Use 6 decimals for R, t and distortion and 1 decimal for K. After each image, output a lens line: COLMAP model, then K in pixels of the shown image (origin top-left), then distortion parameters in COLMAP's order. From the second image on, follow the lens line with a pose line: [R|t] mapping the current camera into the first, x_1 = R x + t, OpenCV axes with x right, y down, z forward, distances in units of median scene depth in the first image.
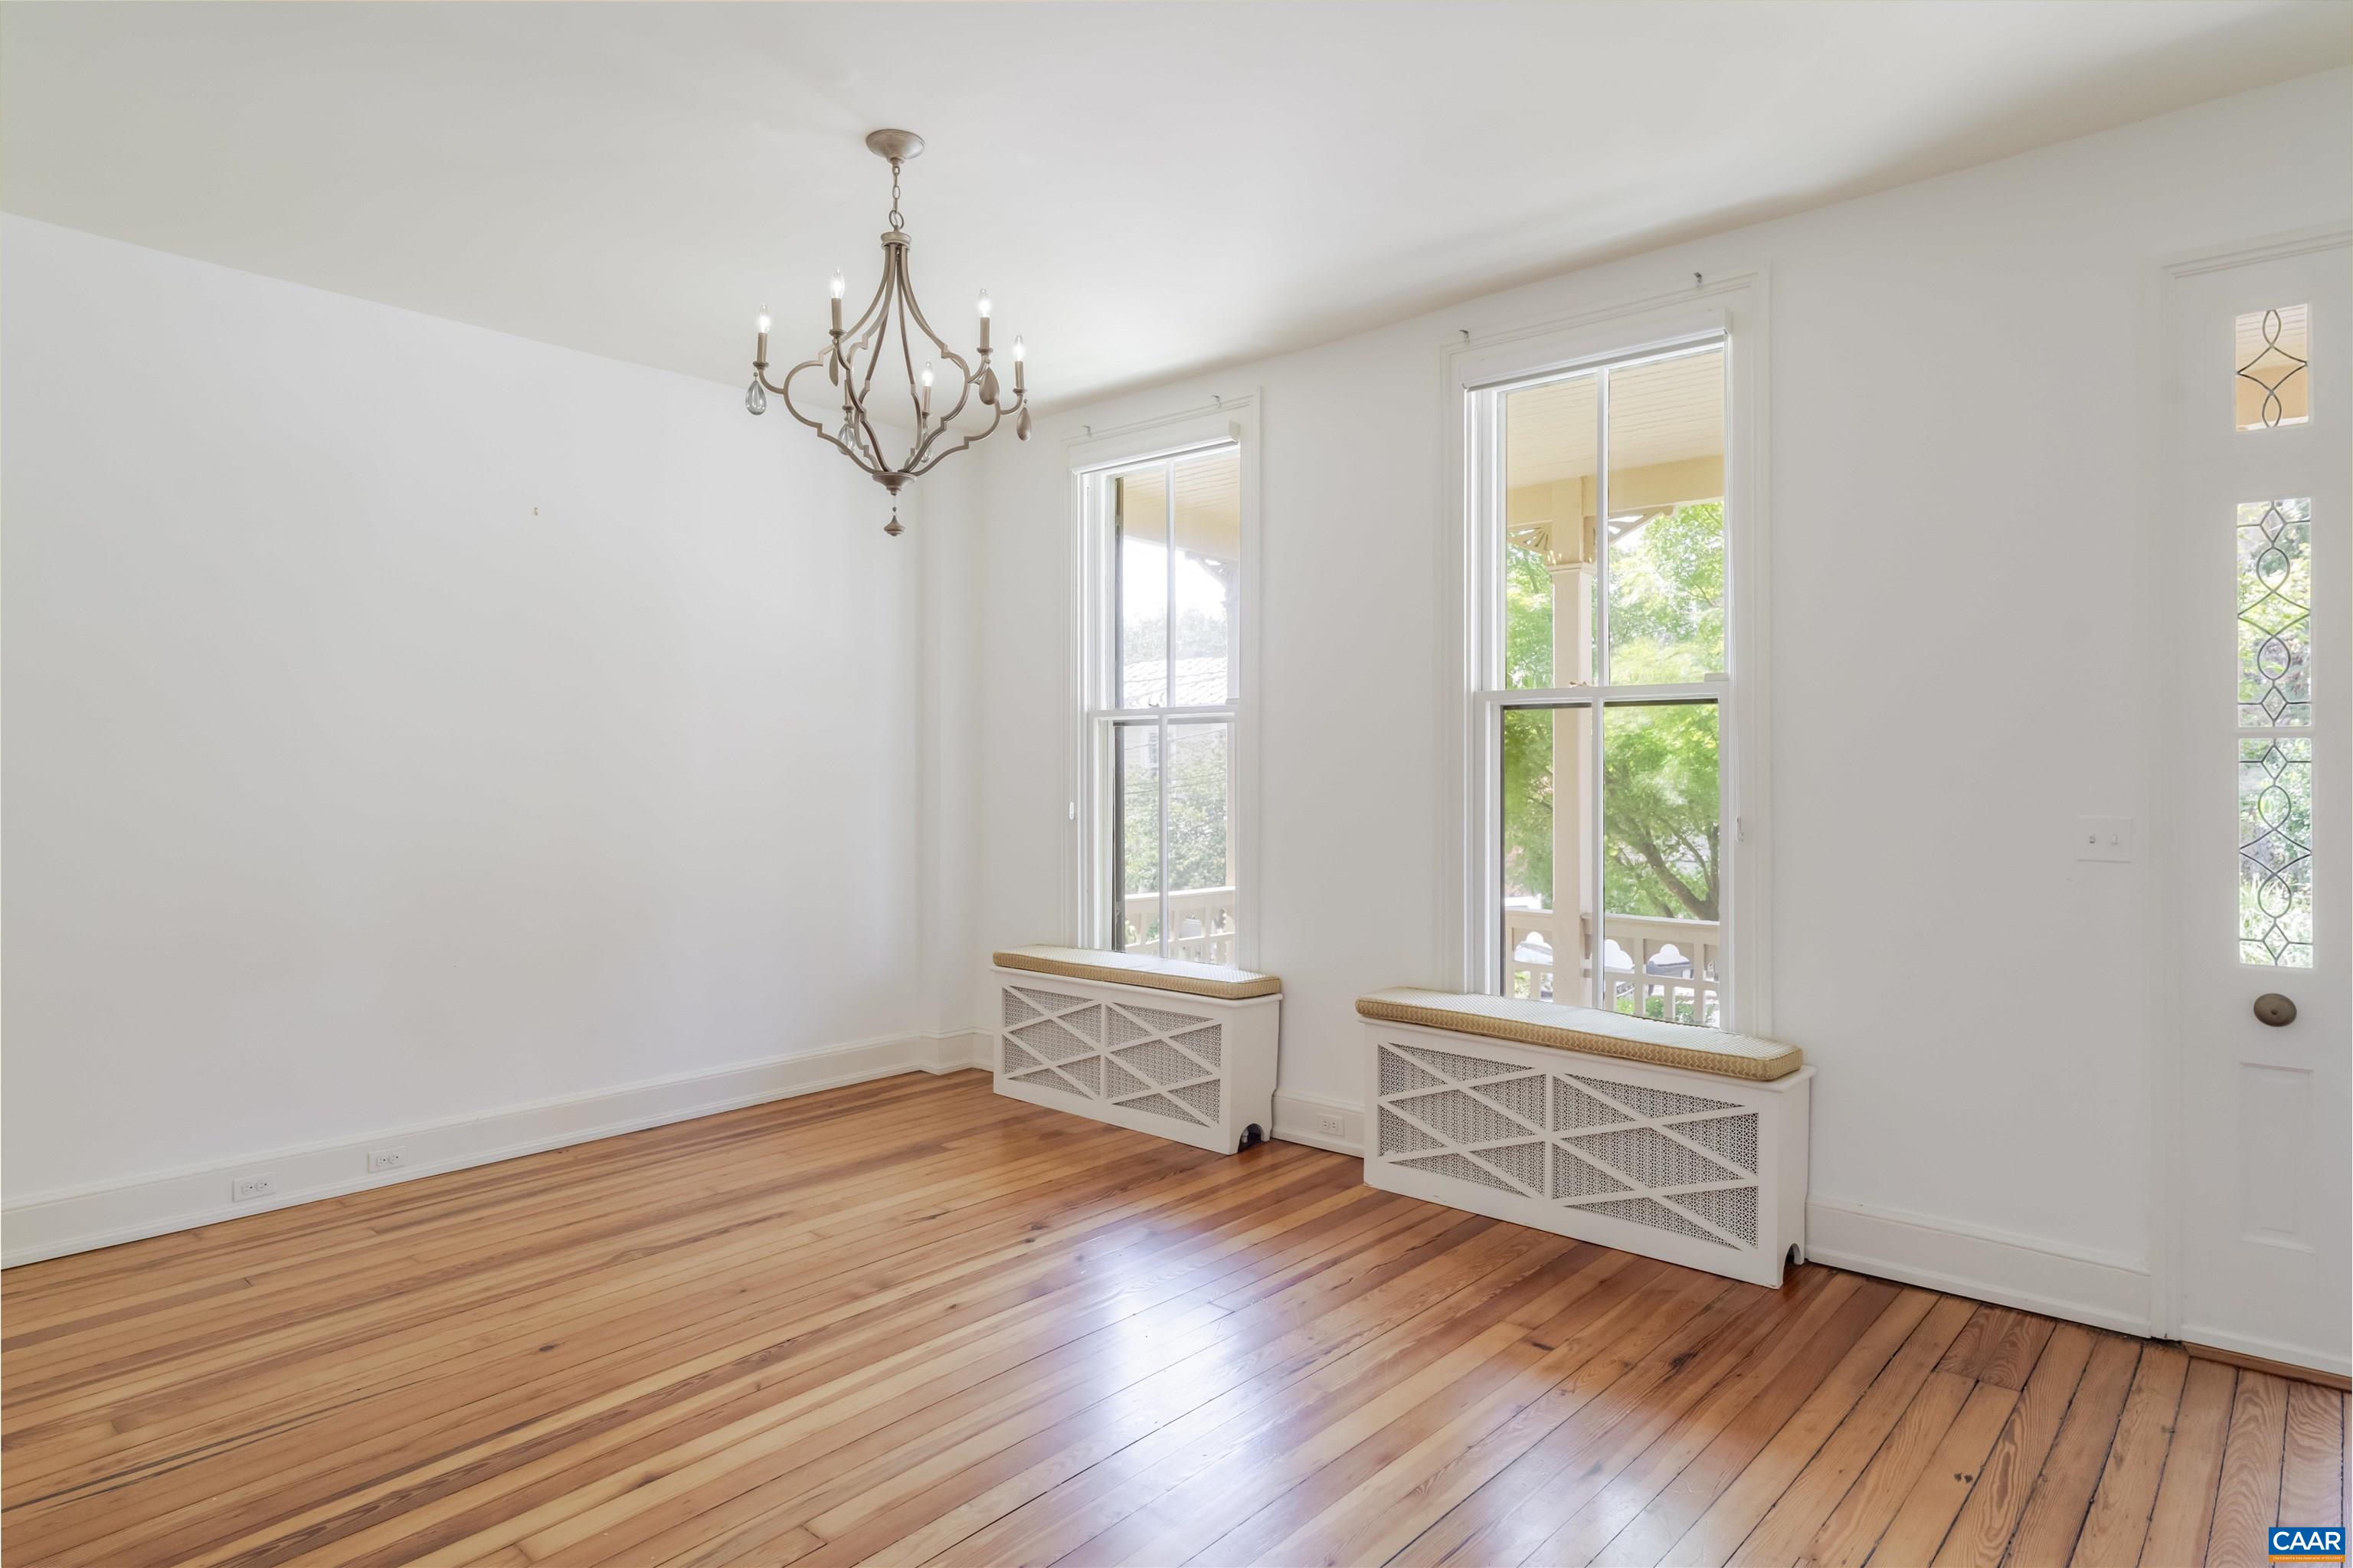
lens RADIAL K [[1276.0, 0, 1174.0], [0, 1276.0, 758.7], [0, 0, 1]] dist [-0.000288, -0.000154]
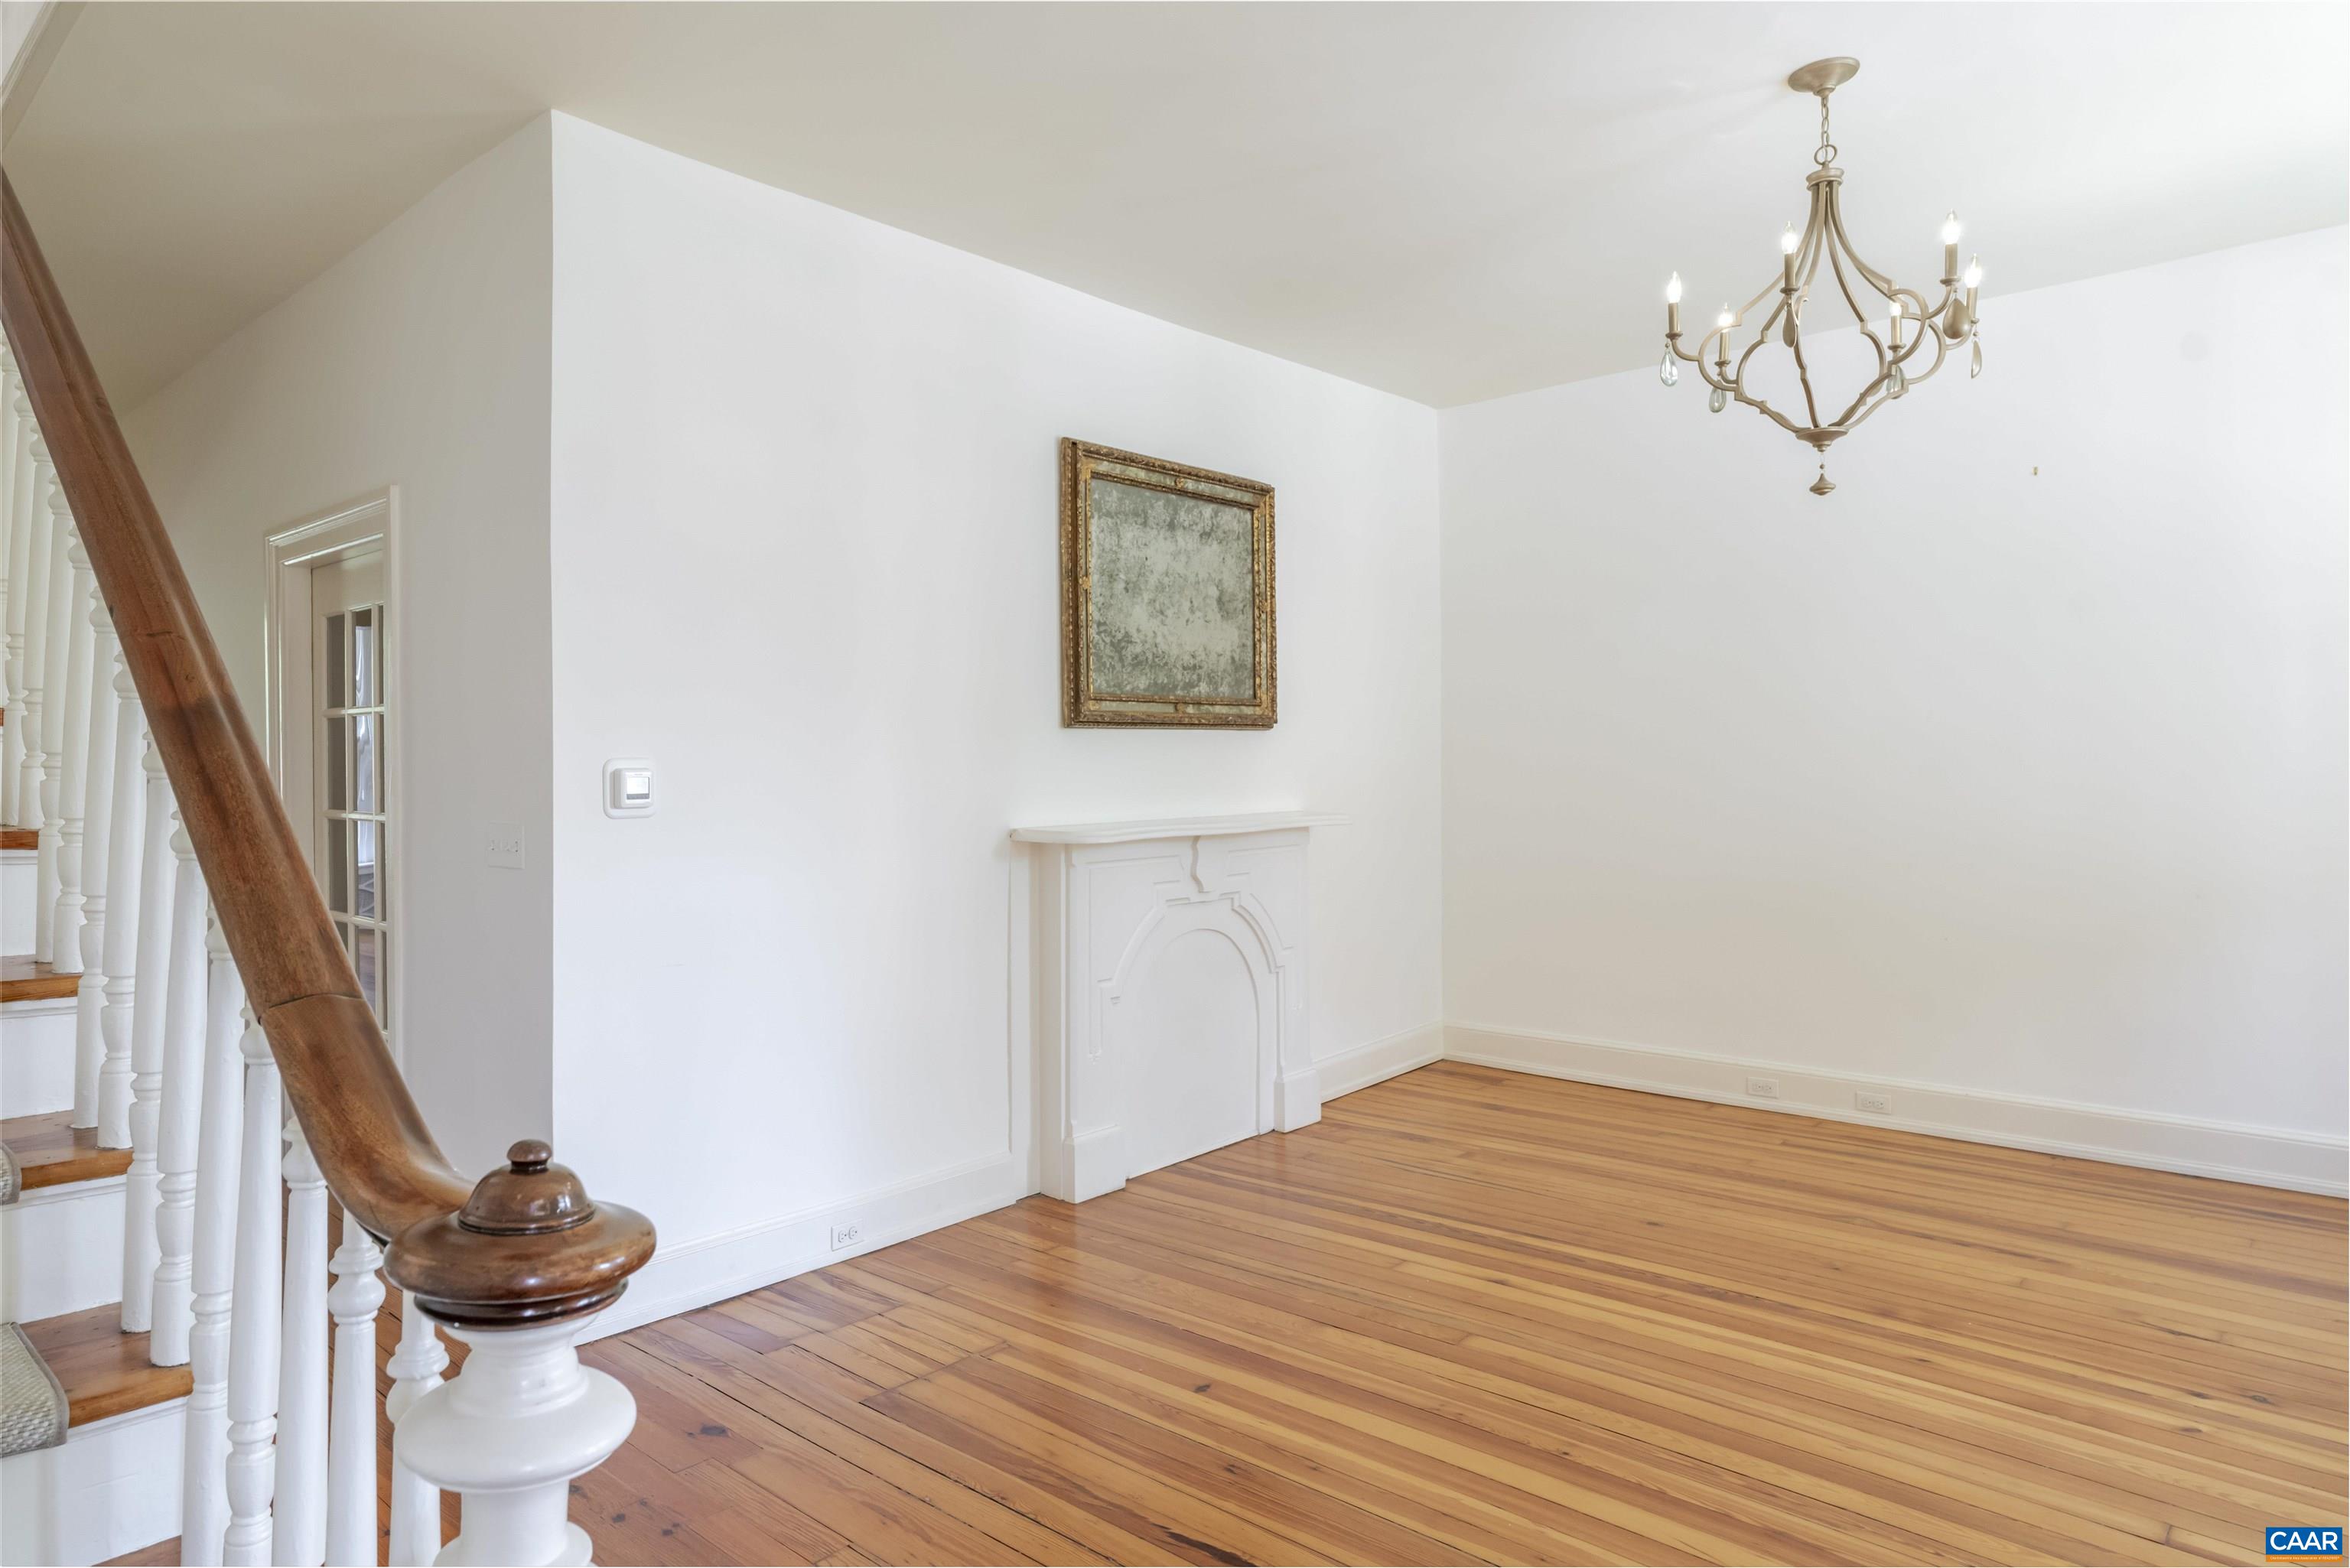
lens RADIAL K [[1407.1, 0, 1088.0], [0, 1407.1, 773.6], [0, 0, 1]] dist [-0.003349, -0.001321]
pose [[-0.019848, 0.005735, -0.999787, 0.859922], [0.016840, 0.999844, 0.005401, 0.016359], [0.999661, -0.016729, -0.019941, 0.495993]]
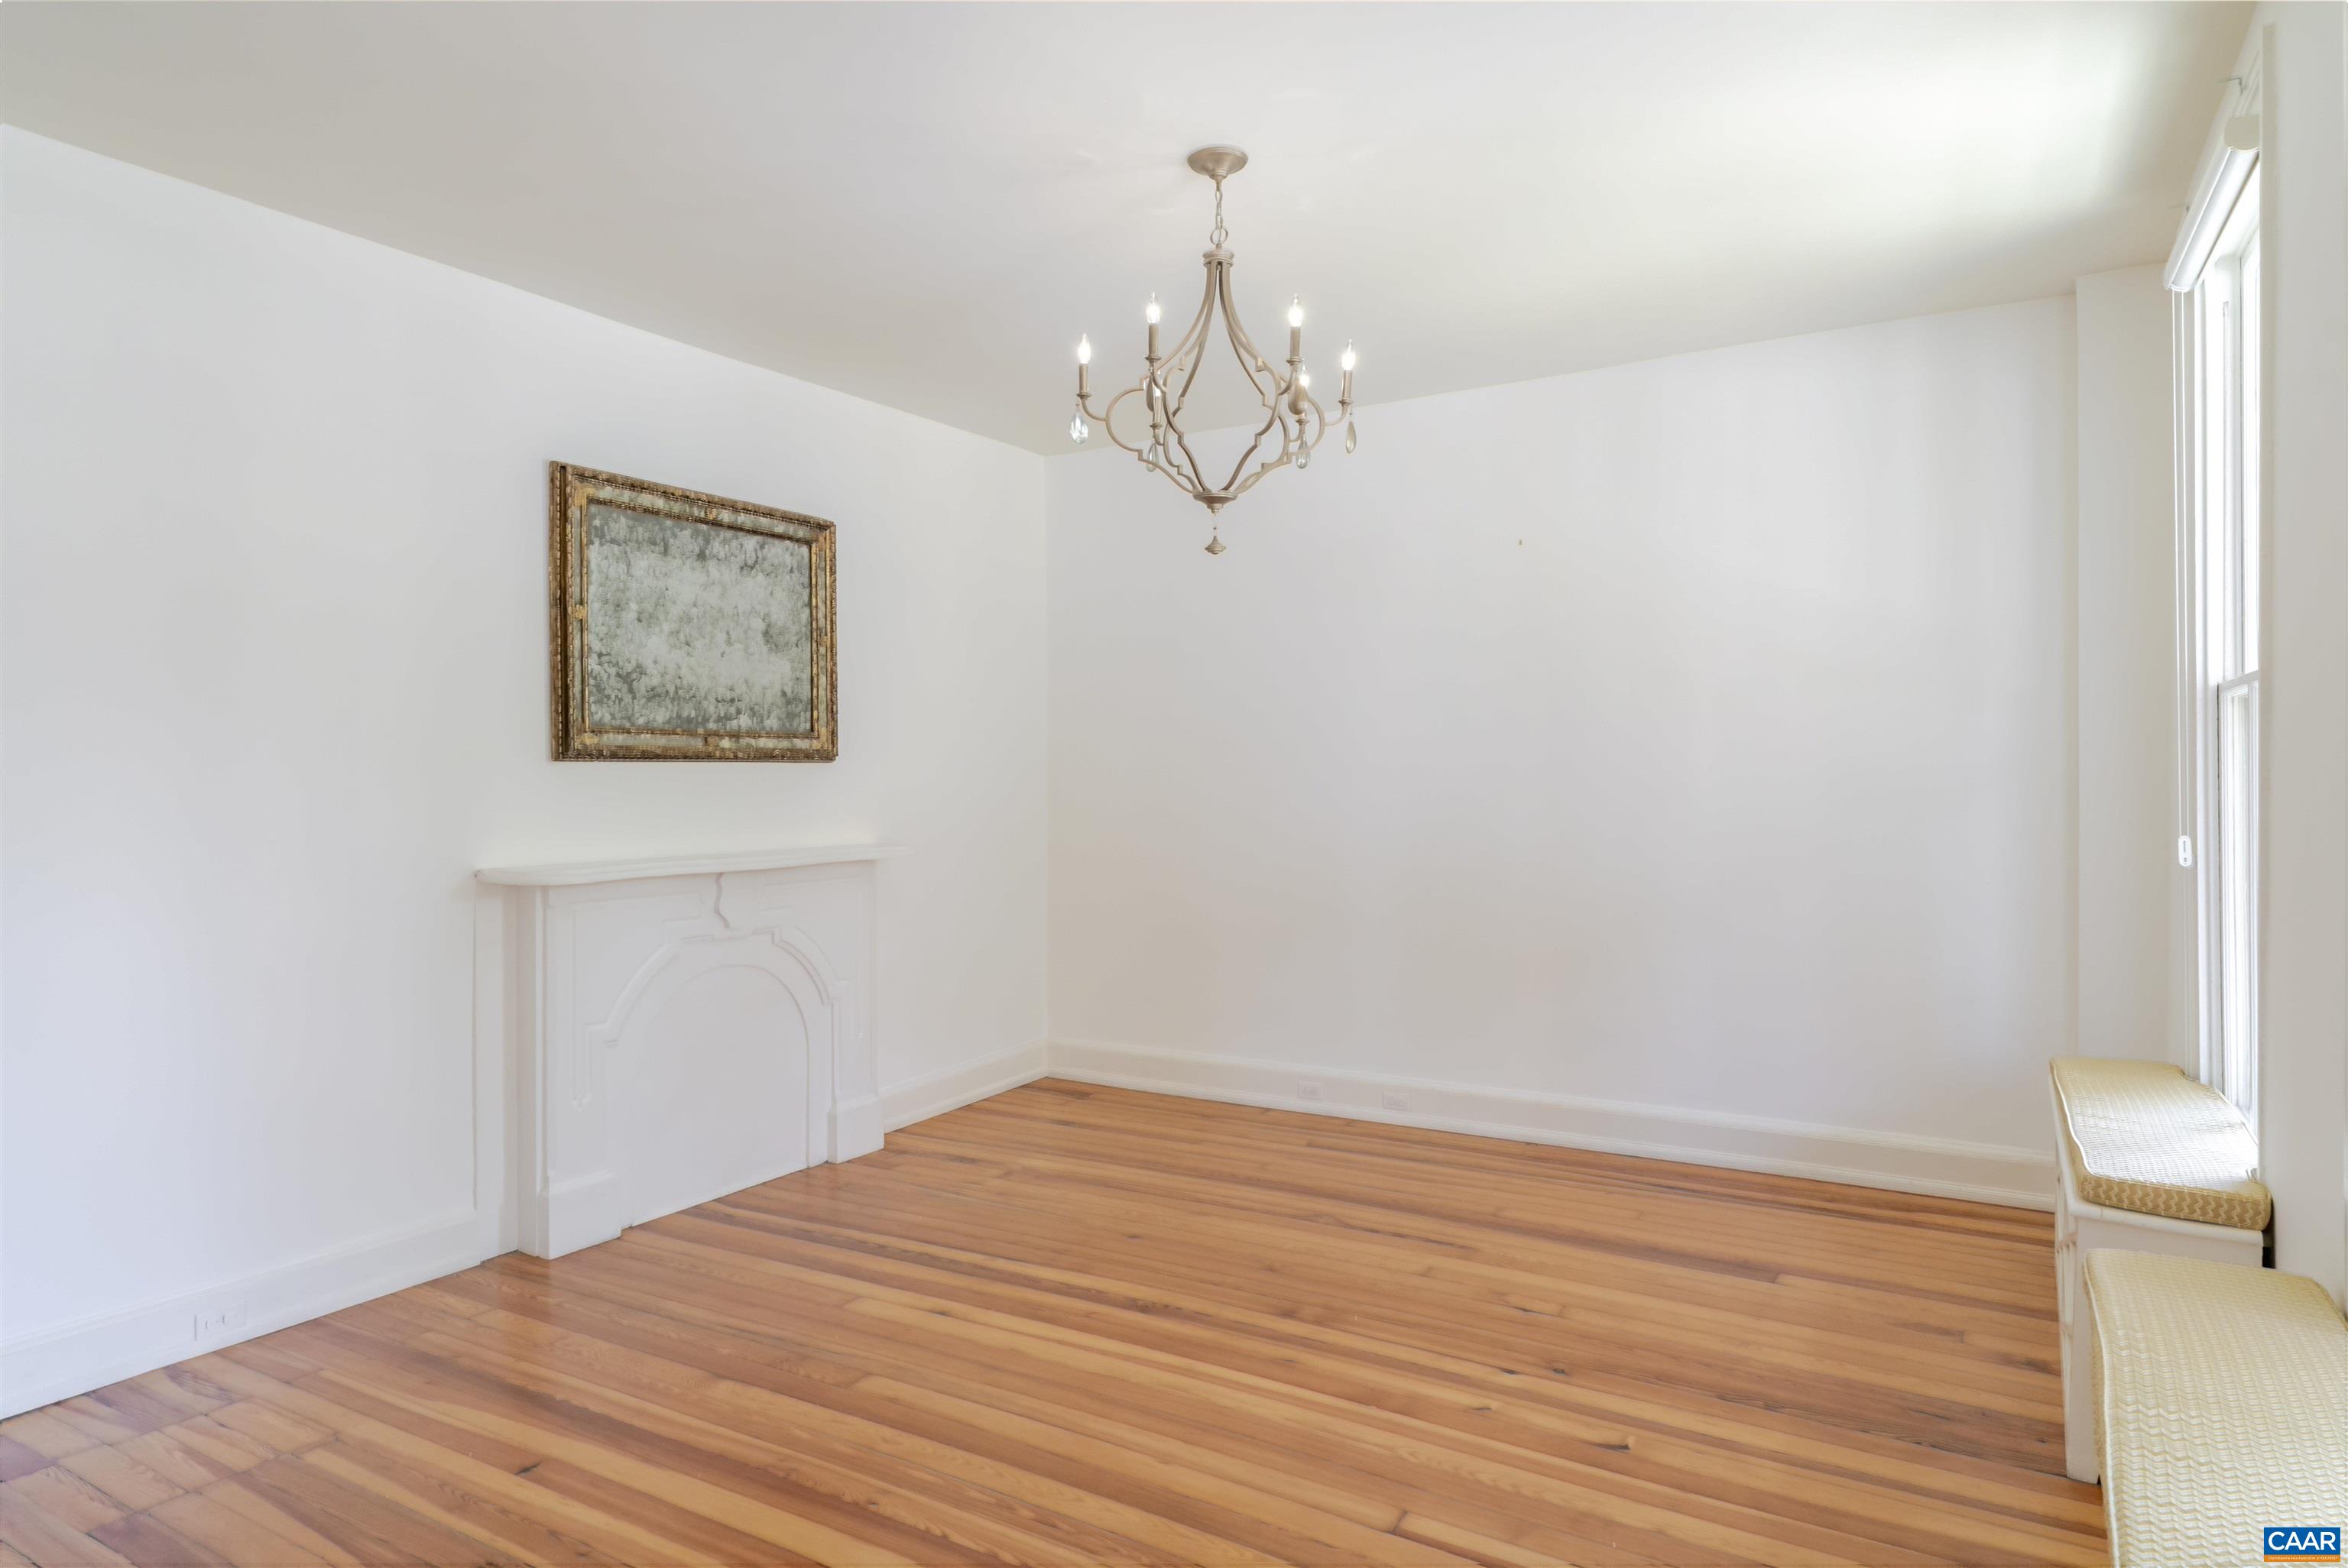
lens RADIAL K [[1314.0, 0, 1235.4], [0, 1314.0, 789.3], [0, 0, 1]] dist [0.000345, -0.002239]
pose [[0.212571, 0.005009, -0.977133, 0.825250], [0.012435, 0.999892, 0.007831, 0.002016], [0.977067, -0.013816, 0.212485, 0.825861]]
